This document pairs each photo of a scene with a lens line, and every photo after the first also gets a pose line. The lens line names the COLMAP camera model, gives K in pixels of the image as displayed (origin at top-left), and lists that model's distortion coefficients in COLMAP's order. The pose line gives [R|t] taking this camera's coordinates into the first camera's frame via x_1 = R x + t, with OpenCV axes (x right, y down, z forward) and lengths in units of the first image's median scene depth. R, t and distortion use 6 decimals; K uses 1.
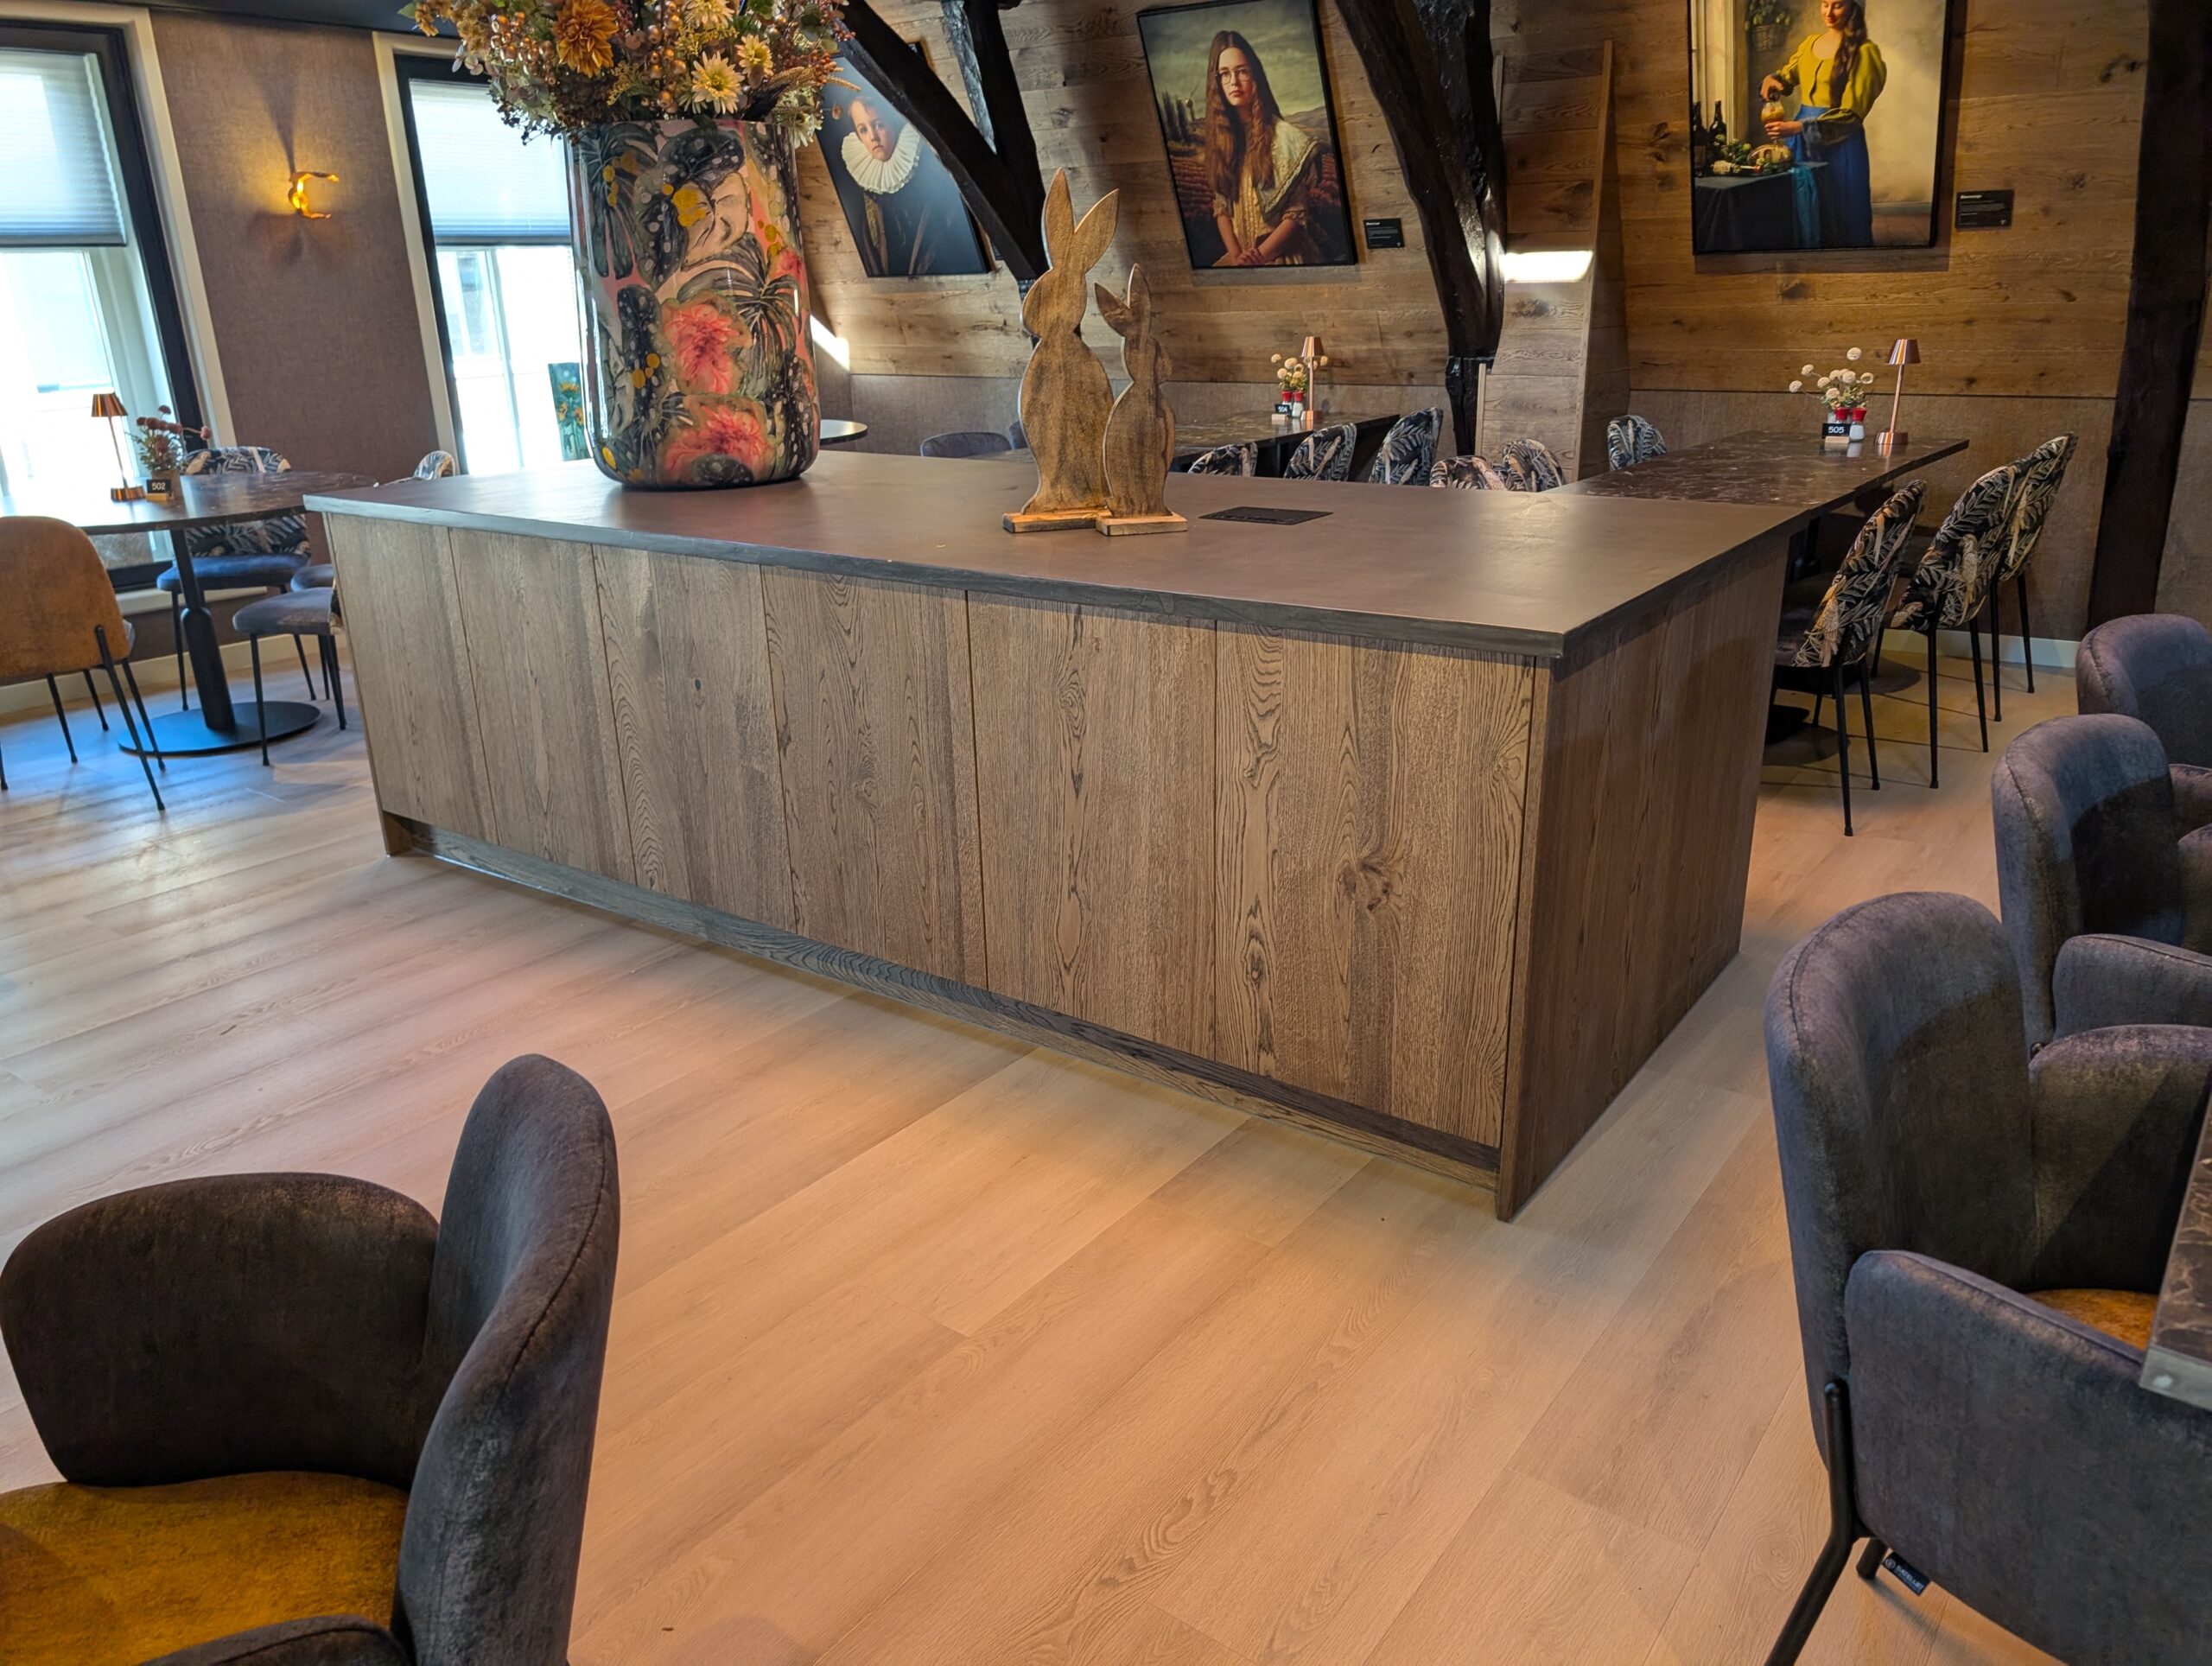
lens RADIAL K [[1581.0, 0, 1102.9], [0, 1581.0, 844.4], [0, 0, 1]] dist [0.014423, -0.009473]
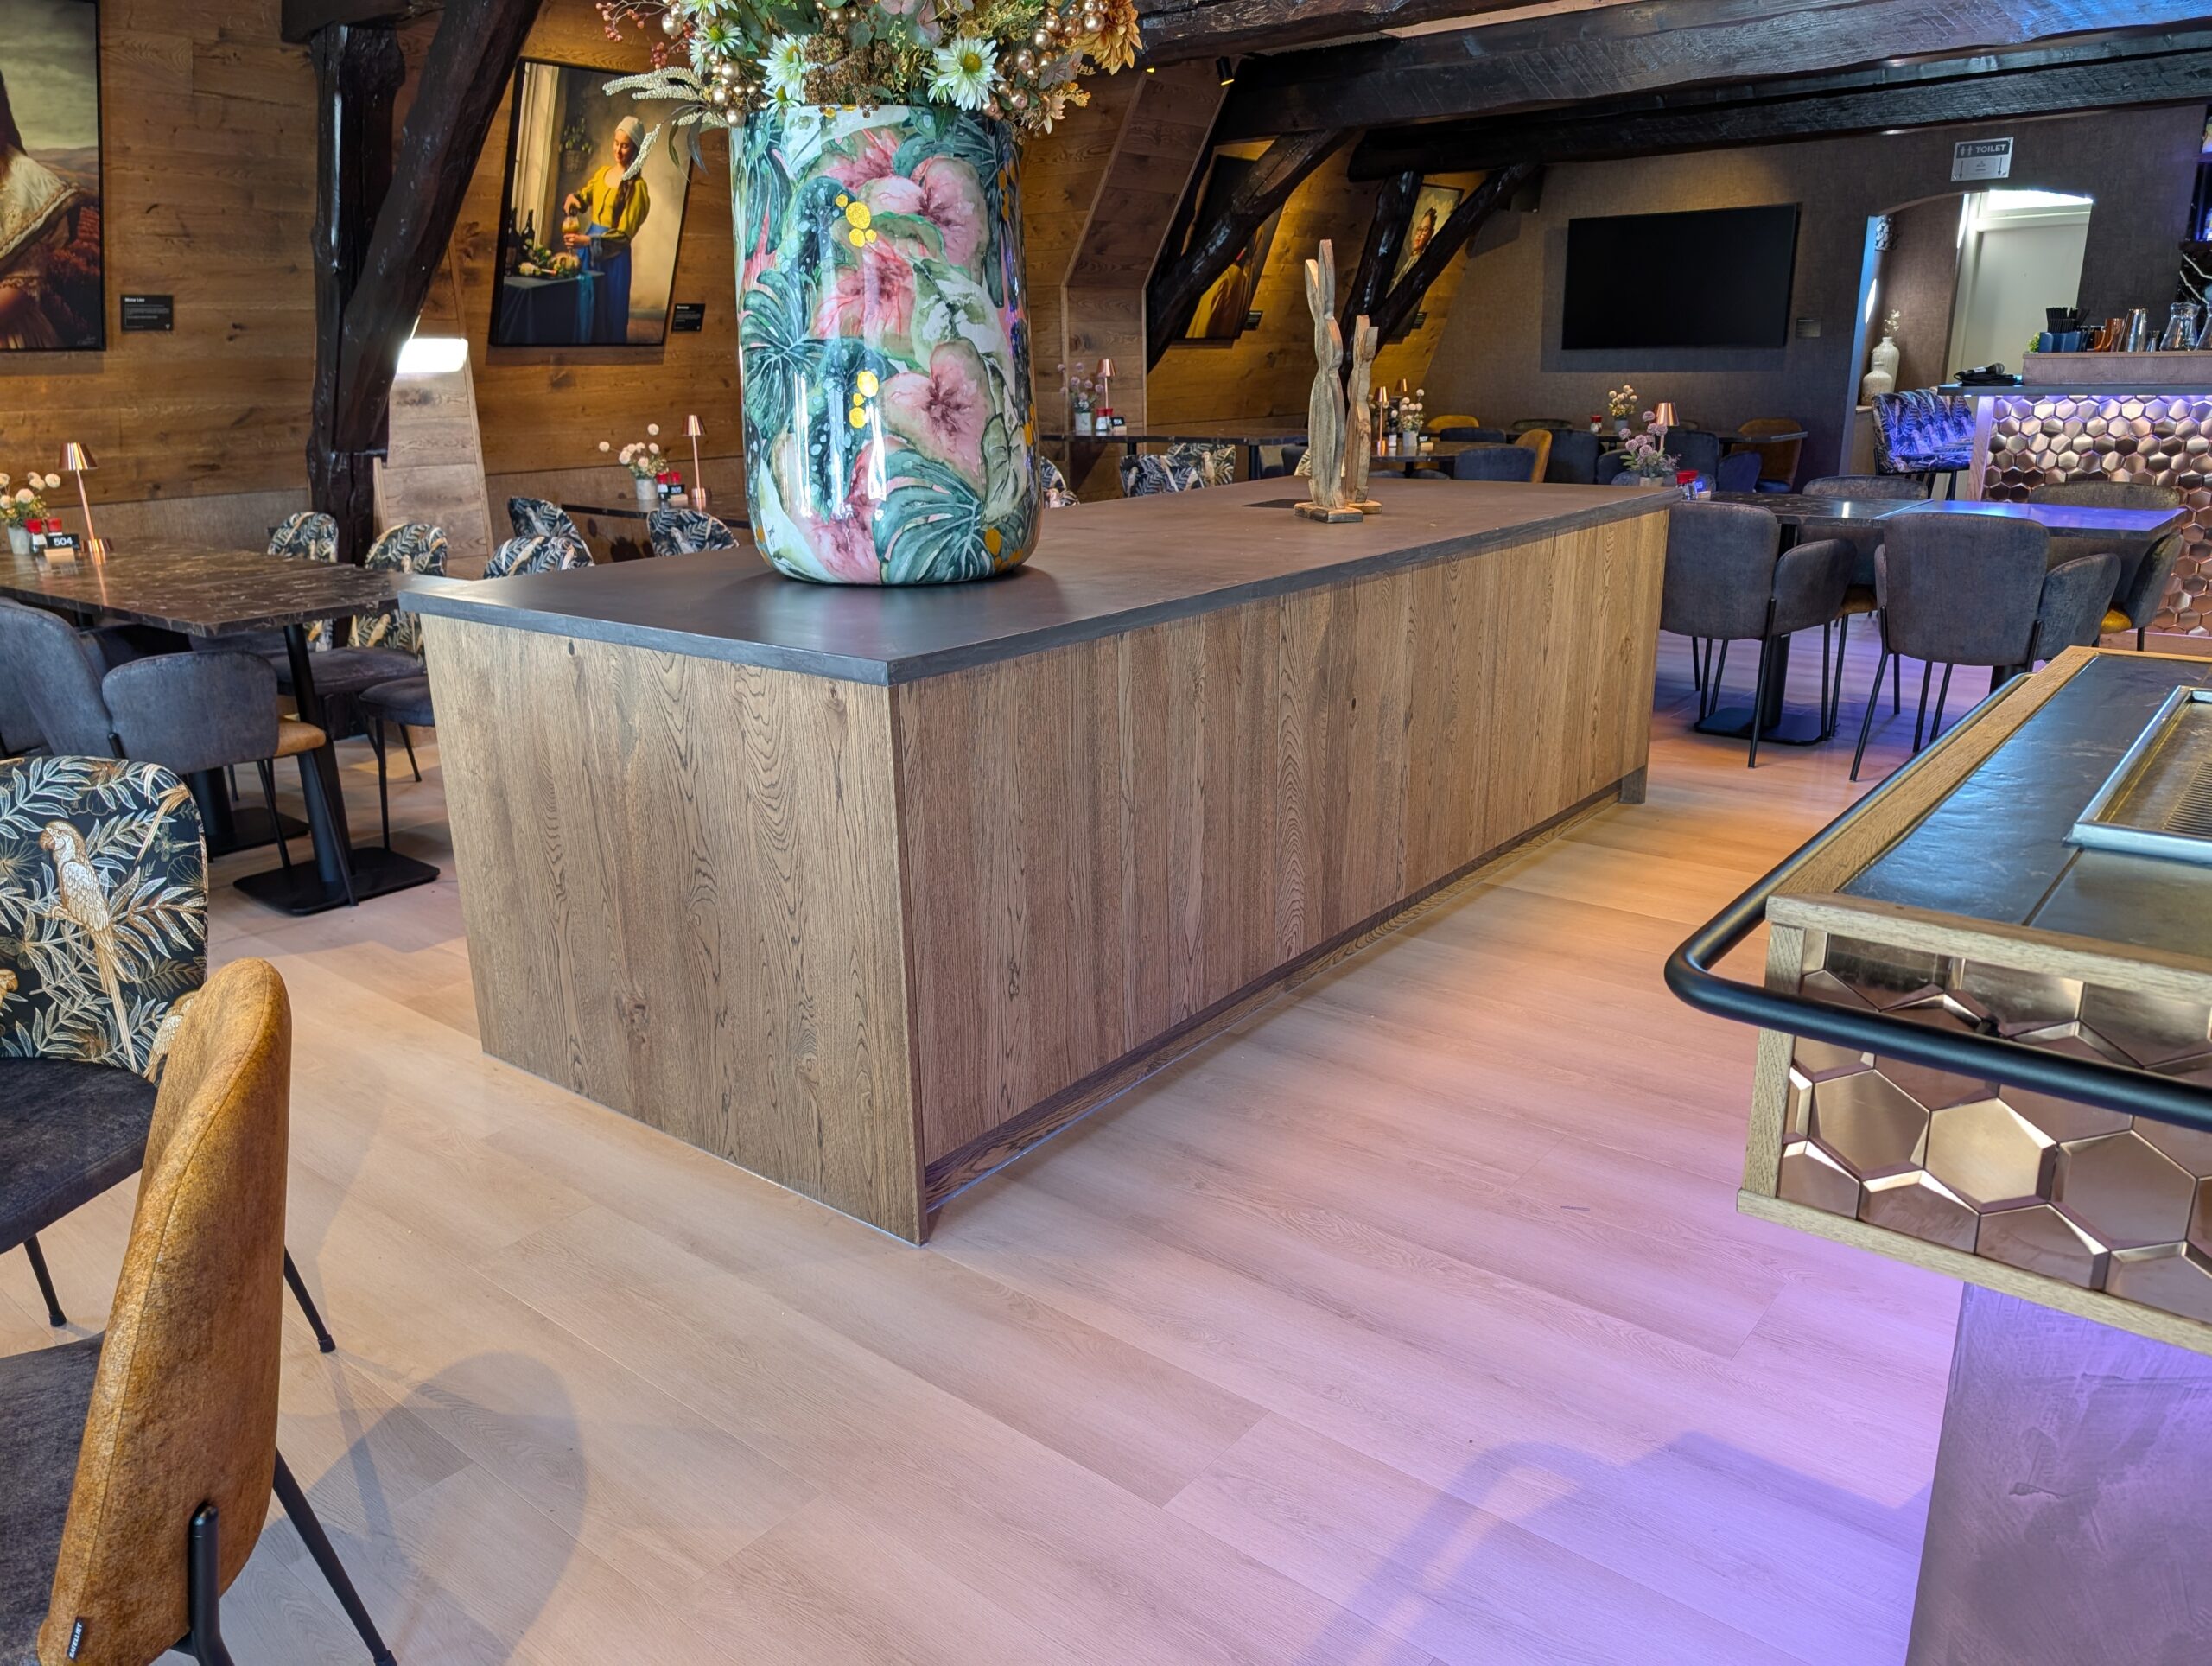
lens RADIAL K [[1581.0, 0, 1097.8], [0, 1581.0, 823.0], [0, 0, 1]] dist [0.014423, -0.009473]
pose [[0.049277, -0.260378, 0.964248, -0.751187], [0.355609, 0.906731, 0.226674, -0.190209], [-0.933335, 0.331725, 0.137273, 0.615843]]
